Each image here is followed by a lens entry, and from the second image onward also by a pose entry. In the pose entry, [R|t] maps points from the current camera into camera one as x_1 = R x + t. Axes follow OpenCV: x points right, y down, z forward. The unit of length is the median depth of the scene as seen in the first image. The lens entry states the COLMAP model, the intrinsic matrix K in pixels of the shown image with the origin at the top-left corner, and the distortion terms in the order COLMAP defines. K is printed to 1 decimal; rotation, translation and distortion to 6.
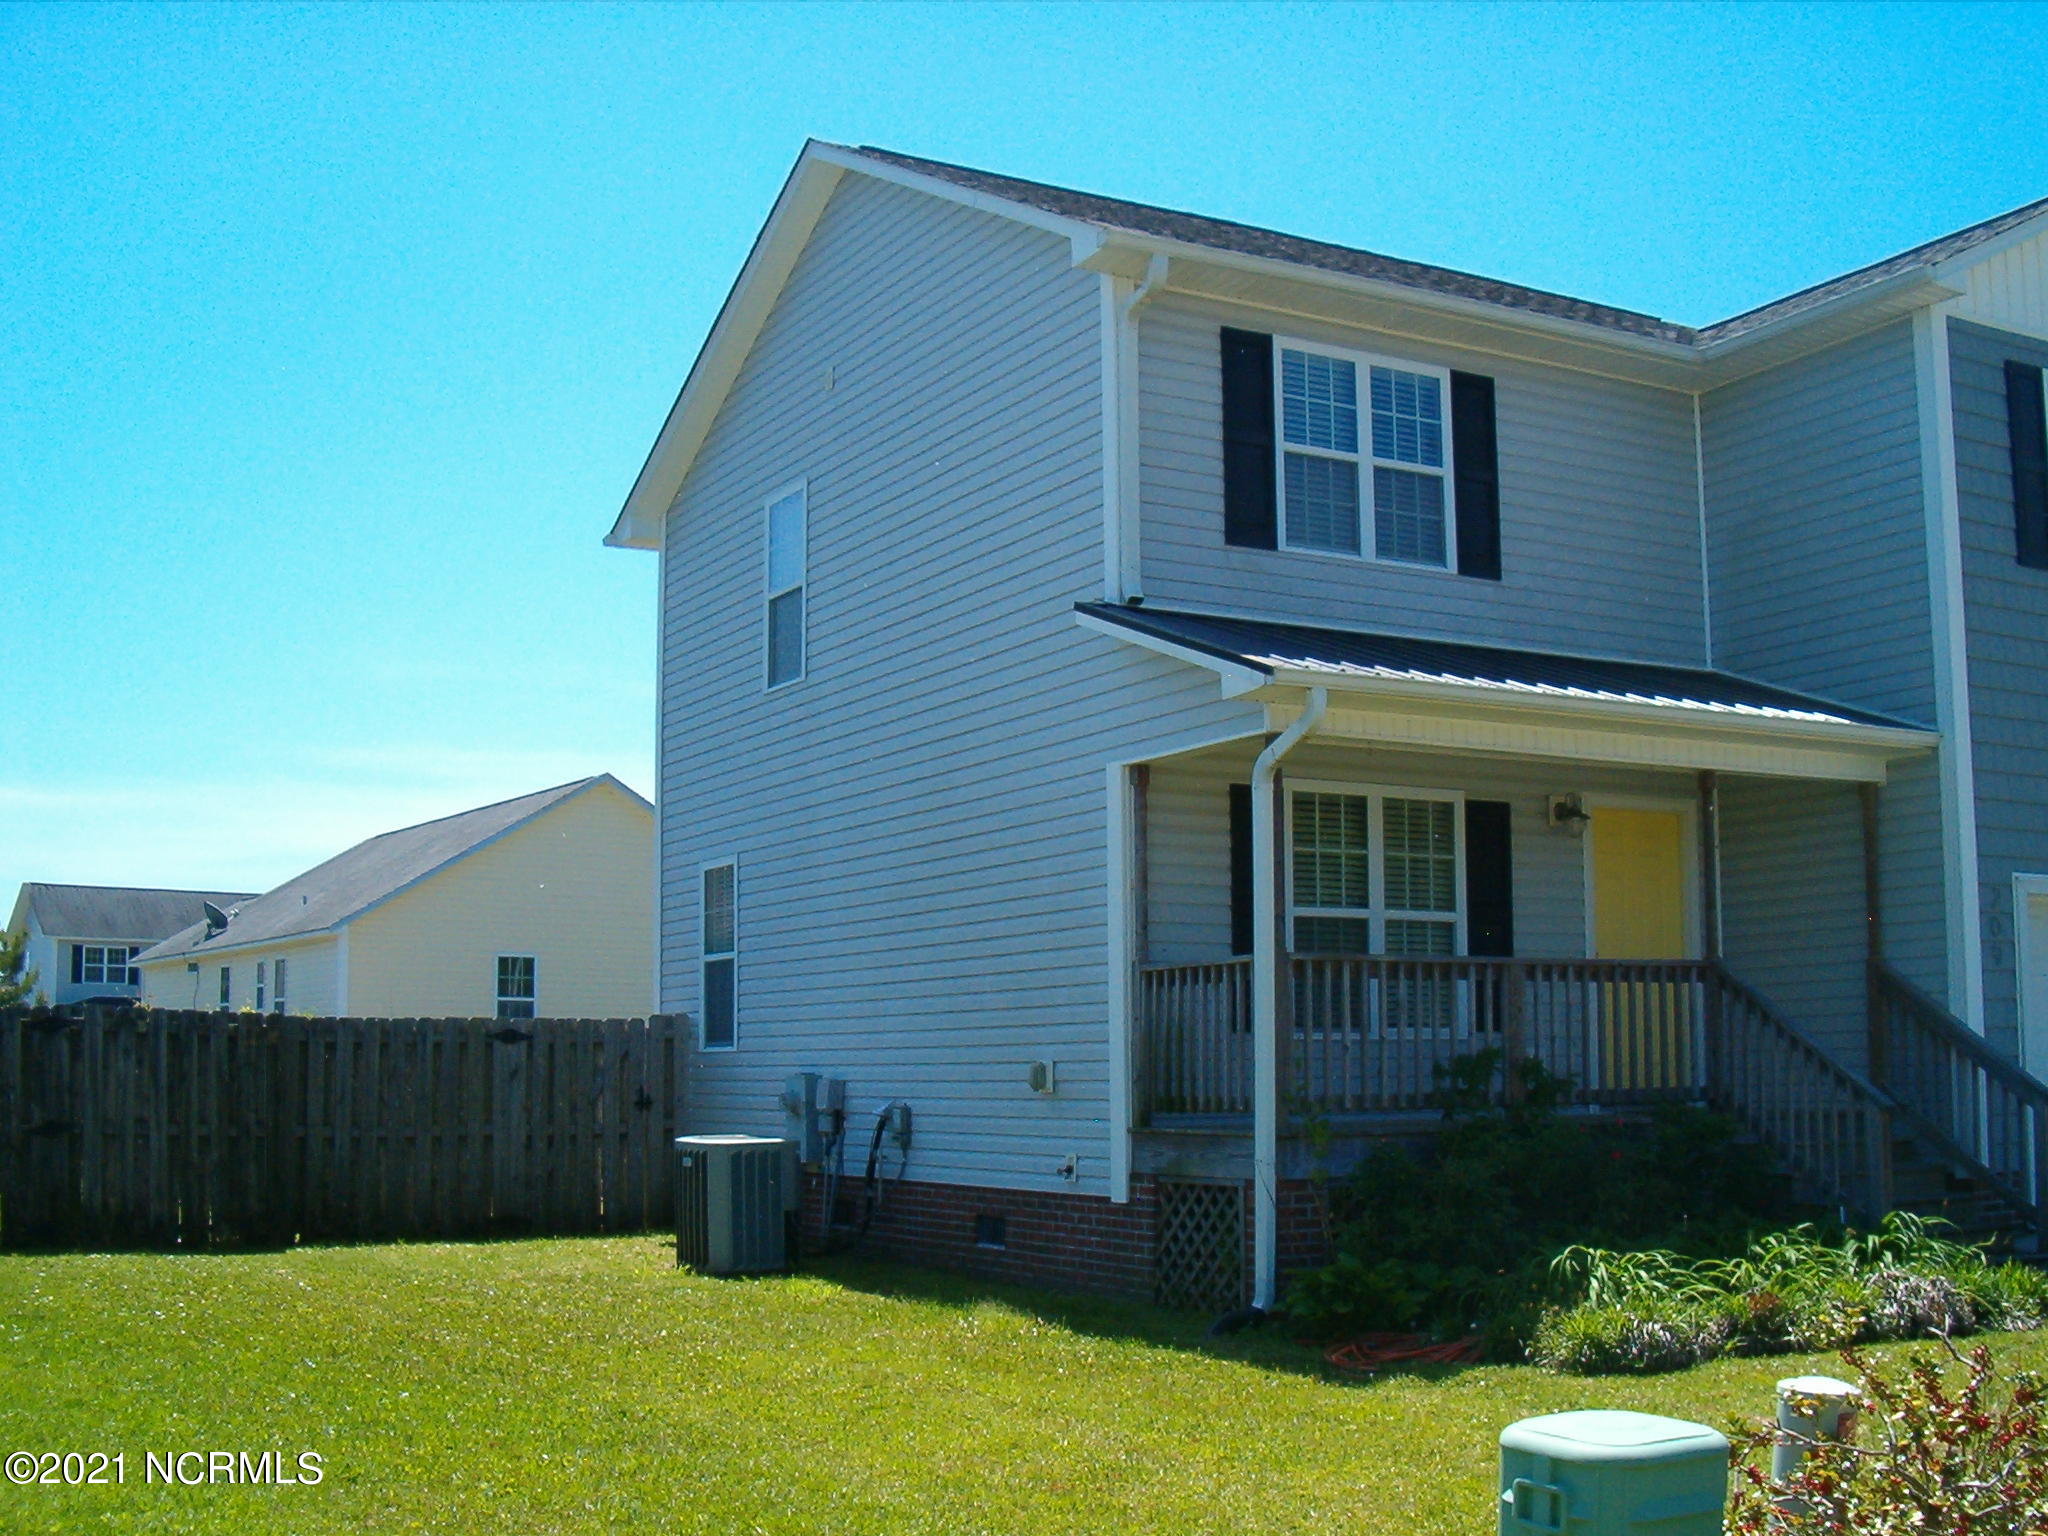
lens RADIAL K [[2321.6, 0, 1024.0], [0, 2321.6, 768.0], [0, 0, 1]] dist [-0.224998, 0.180824]
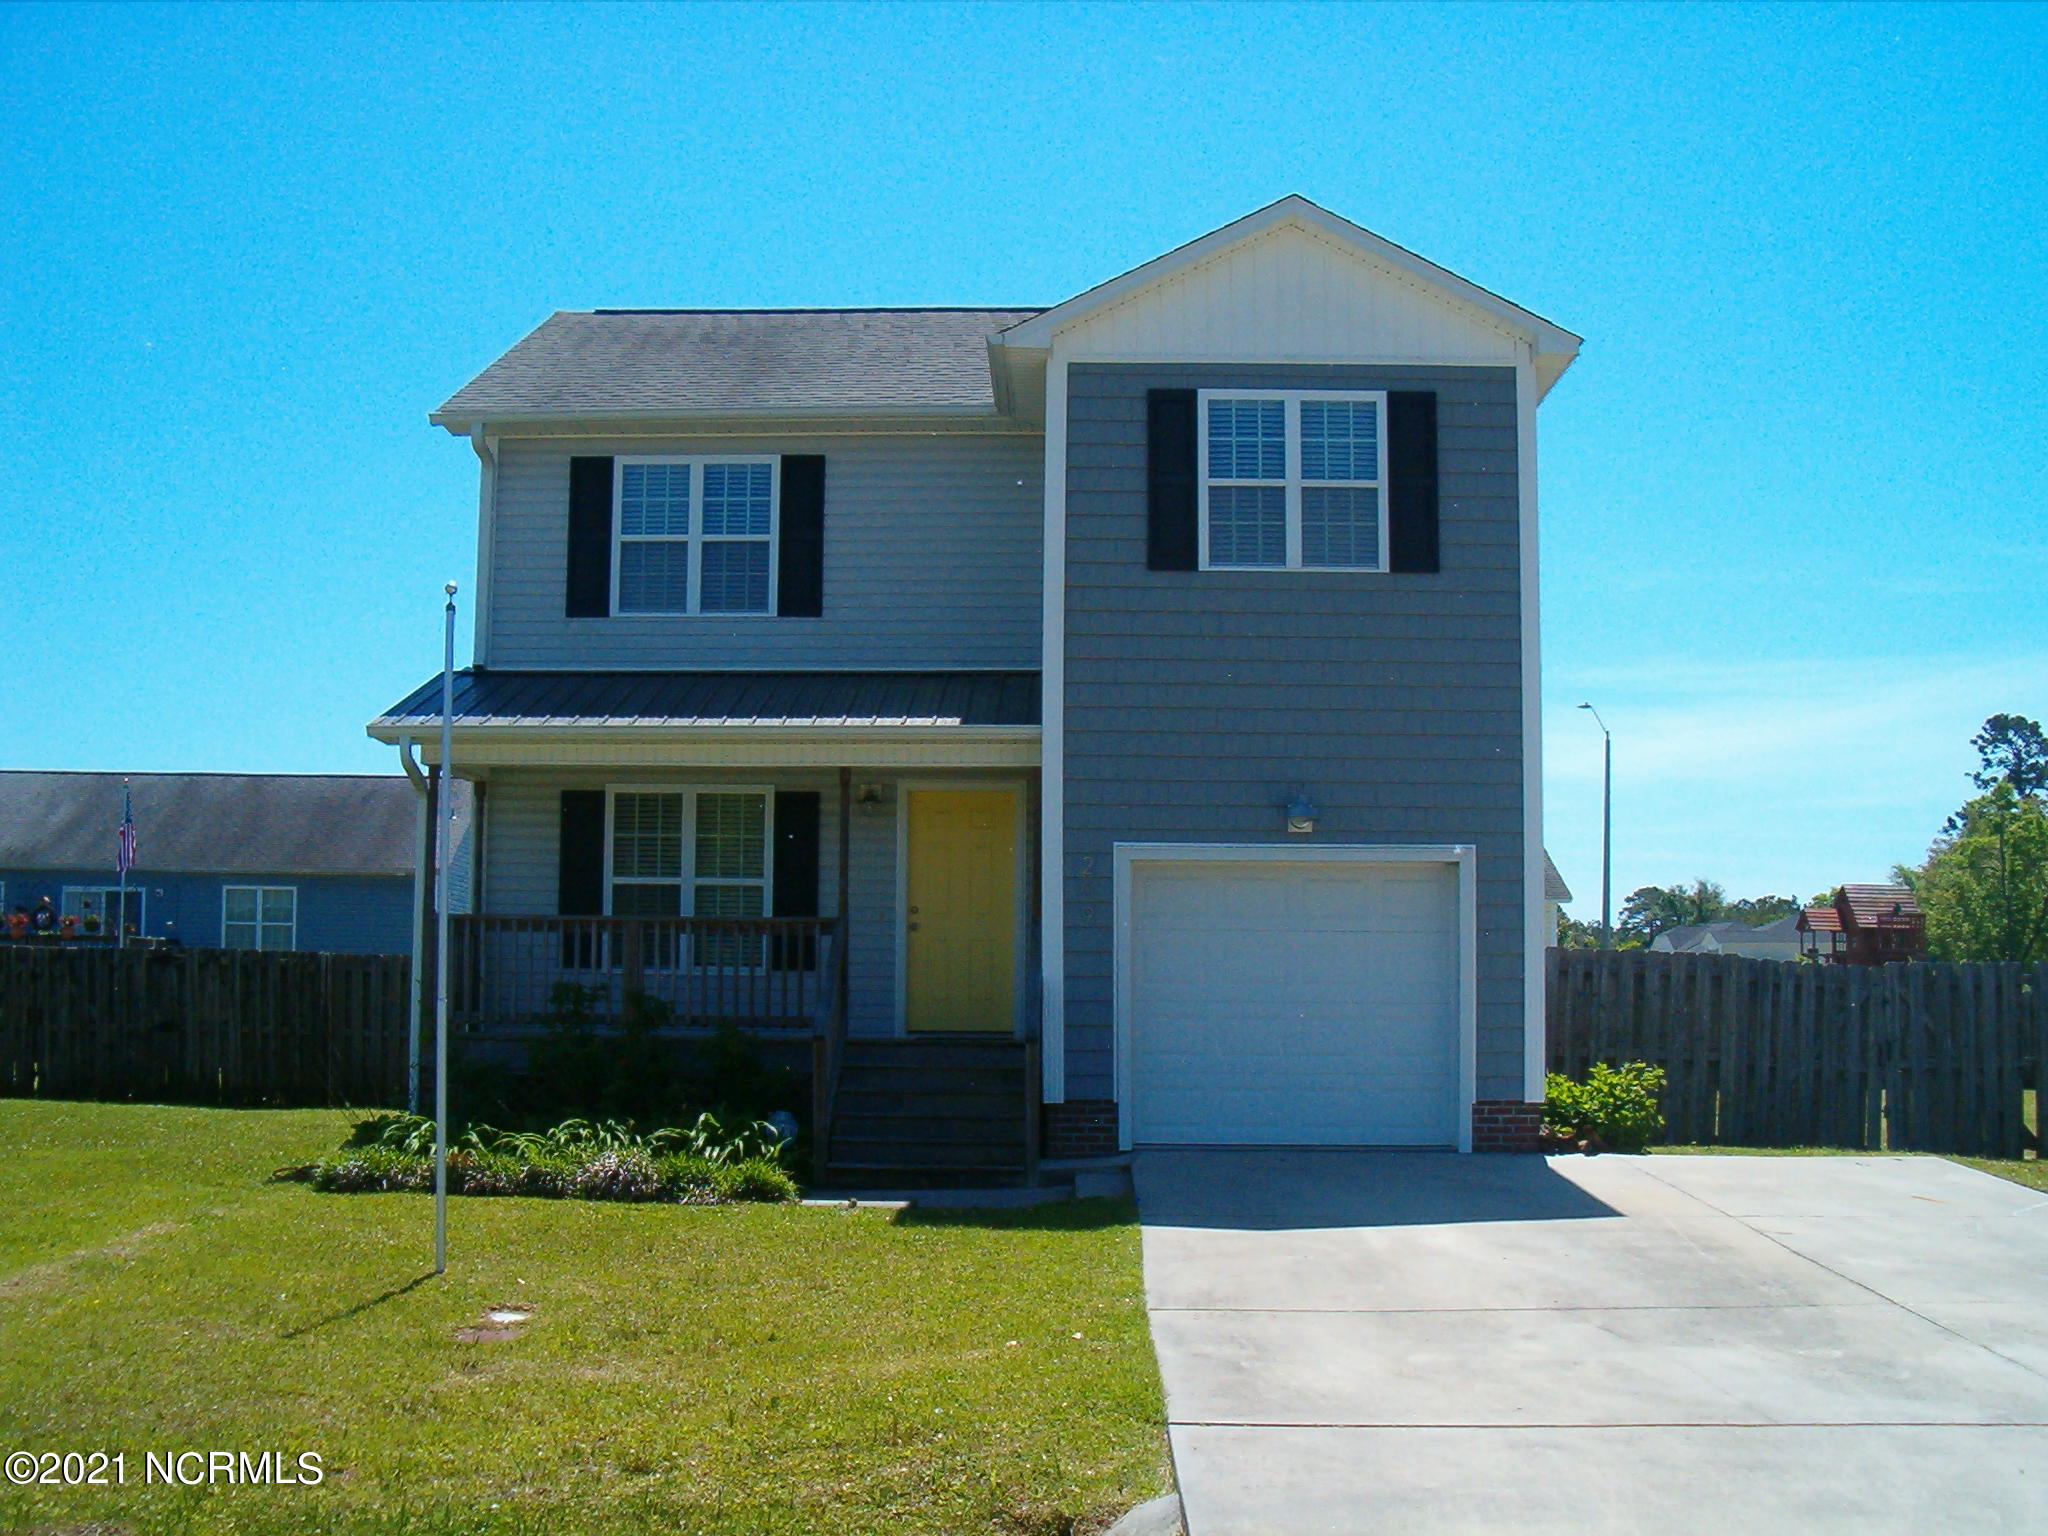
lens RADIAL K [[2321.6, 0, 1024.0], [0, 2321.6, 768.0], [0, 0, 1]] dist [-0.224998, 0.180824]
pose [[0.859835, -0.039666, -0.509028, 0.982004], [0.055492, 0.998332, 0.015940, -0.012538], [0.507547, -0.041953, 0.860602, -0.051539]]
